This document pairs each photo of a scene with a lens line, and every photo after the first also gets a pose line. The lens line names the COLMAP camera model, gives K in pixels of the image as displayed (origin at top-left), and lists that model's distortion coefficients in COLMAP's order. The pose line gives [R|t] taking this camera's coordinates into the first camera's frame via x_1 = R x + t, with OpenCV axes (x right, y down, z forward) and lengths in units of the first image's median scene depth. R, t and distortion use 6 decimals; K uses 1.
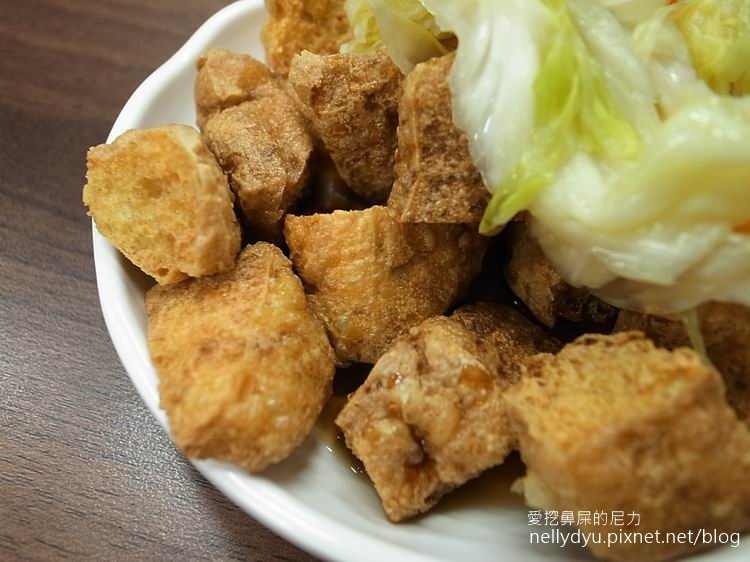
lens RADIAL K [[611.6, 0, 374.5], [0, 611.6, 280.5], [0, 0, 1]] dist [-0.058712, 0.031528]
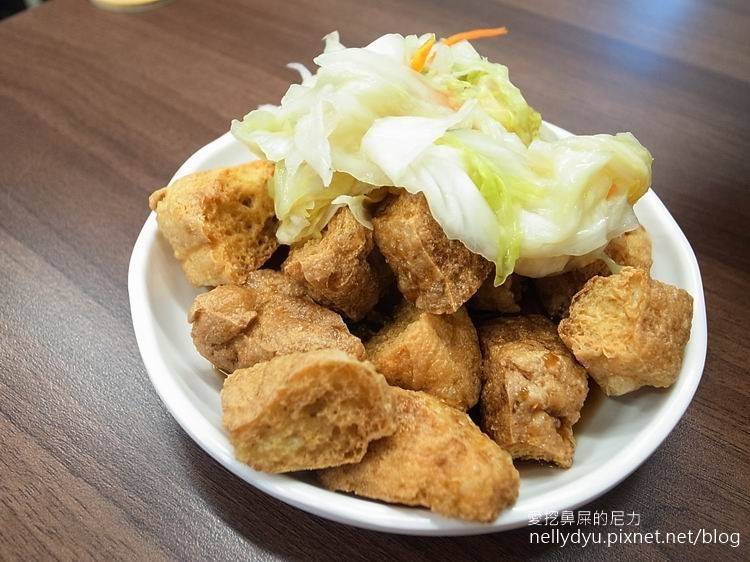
lens RADIAL K [[611.6, 0, 373.6], [0, 611.6, 278.0], [0, 0, 1]] dist [-0.058712, 0.031528]
pose [[0.681293, -0.576379, 0.451250, -0.725761], [0.609320, 0.788162, 0.086771, -0.416254], [-0.405671, 0.215839, 0.888169, -0.260551]]
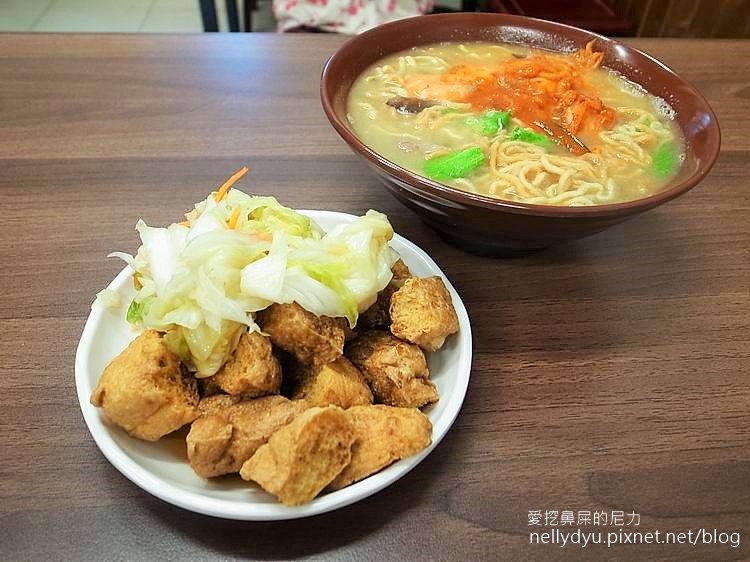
lens RADIAL K [[611.6, 0, 373.7], [0, 611.6, 279.9], [0, 0, 1]] dist [-0.058712, 0.031528]
pose [[0.058190, -0.741708, 0.668194, -1.361895], [0.808478, 0.427665, 0.404309, -1.112095], [-0.585642, 0.516694, 0.624540, -0.736752]]
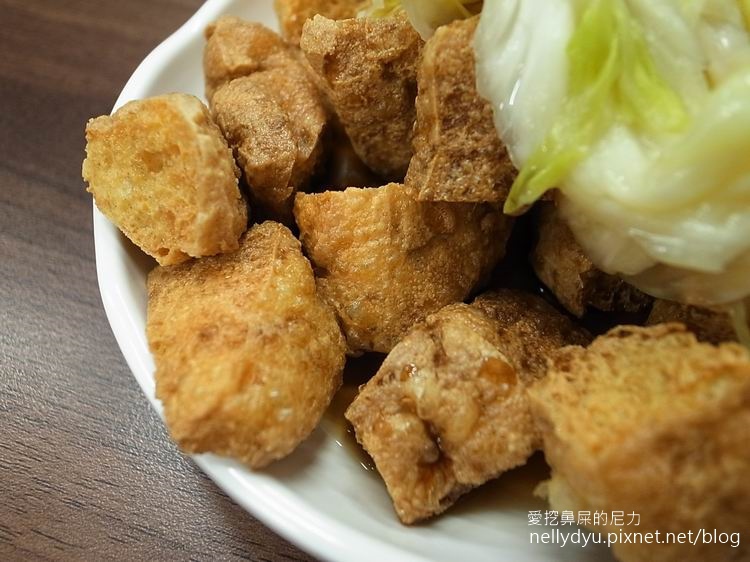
lens RADIAL K [[611.6, 0, 375.0], [0, 611.6, 277.9], [0, 0, 1]] dist [-0.058712, 0.031528]
pose [[0.999288, 0.013618, -0.035199, 0.012161], [-0.012930, 0.999722, 0.019708, 0.003854], [0.035457, -0.019239, 0.999186, 0.078895]]
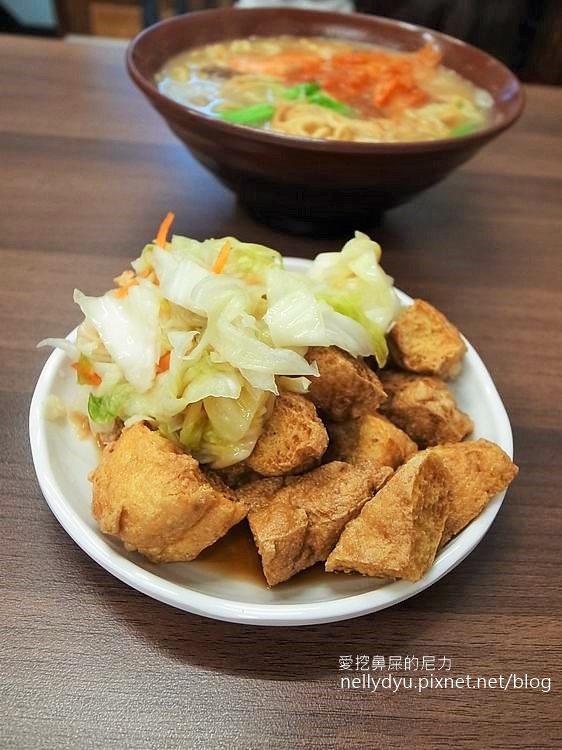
lens RADIAL K [[611.6, 0, 285.5], [0, 611.6, 378.8], [0, 0, 1]] dist [-0.058712, 0.031528]
pose [[-0.259622, -0.732366, 0.629474, -1.114413], [0.750905, 0.256773, 0.608449, -1.618581], [-0.607239, 0.630641, 0.483273, 0.193363]]
